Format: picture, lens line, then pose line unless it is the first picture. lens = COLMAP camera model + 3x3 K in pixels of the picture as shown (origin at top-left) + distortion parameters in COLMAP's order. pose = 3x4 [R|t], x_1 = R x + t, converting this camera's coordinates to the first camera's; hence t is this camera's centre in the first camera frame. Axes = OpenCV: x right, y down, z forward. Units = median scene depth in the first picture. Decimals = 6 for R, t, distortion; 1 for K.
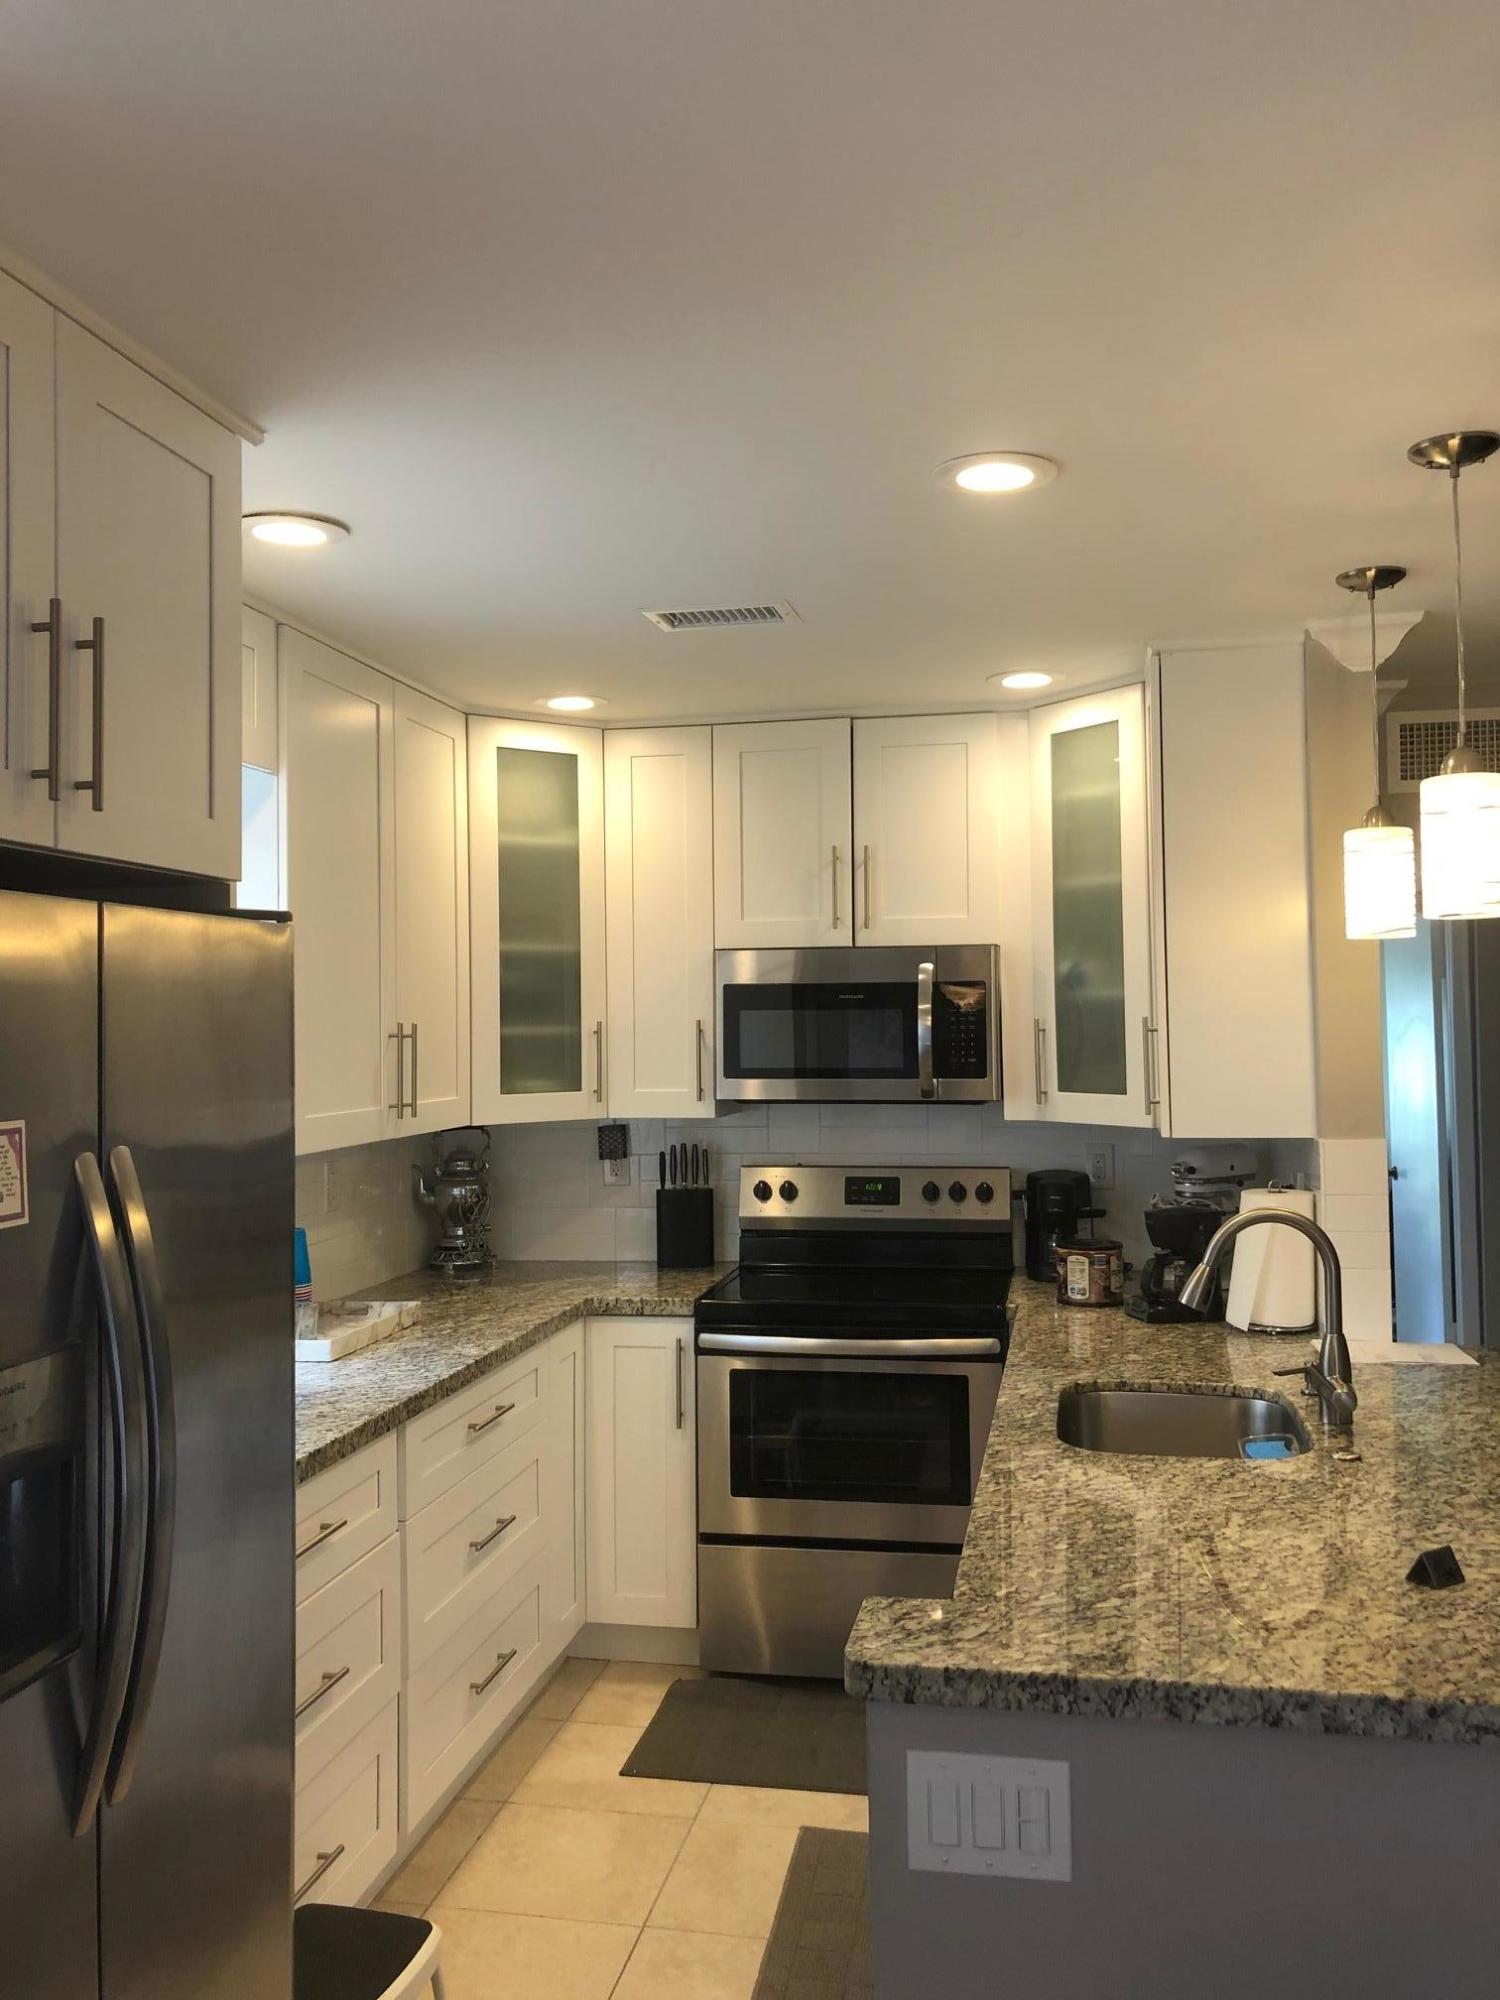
lens RADIAL K [[1659.6, 0, 820.2], [0, 1659.6, 1000.1], [0, 0, 1]] dist [0.159526, -0.211631]
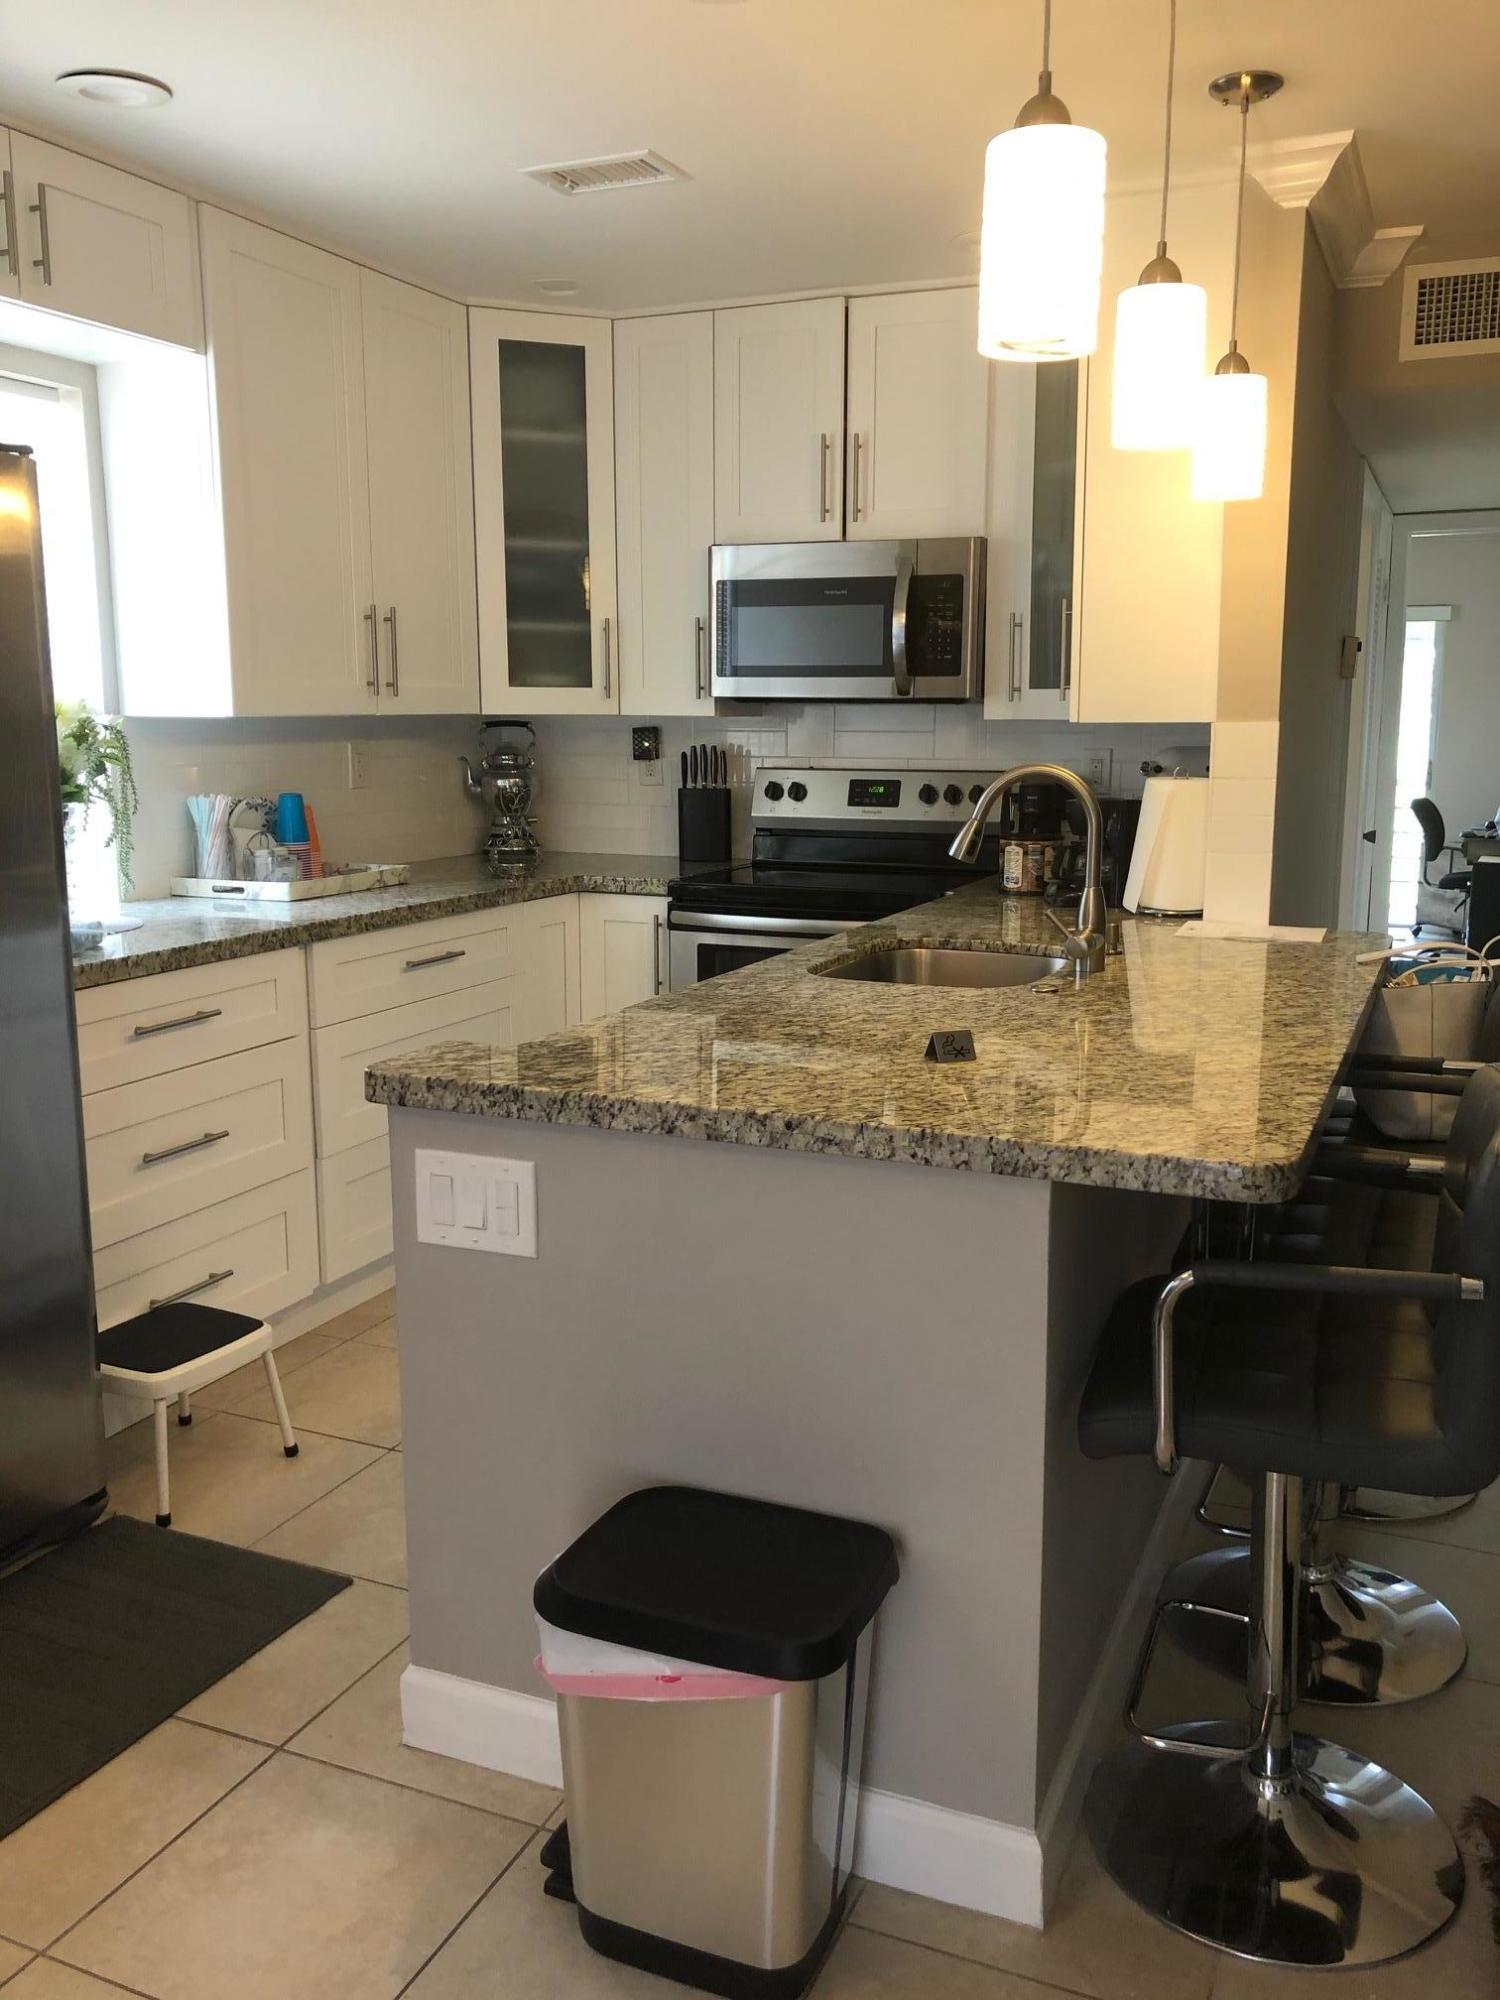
lens RADIAL K [[1652.2, 0, 803.7], [0, 1652.2, 987.4], [0, 0, 1]] dist [0.047502, 0.000965]
pose [[0.975910, 0.049791, -0.212415, 0.232071], [-0.009989, 0.982787, 0.184474, 0.049326], [0.217944, -0.177908, 0.959609, -0.010802]]
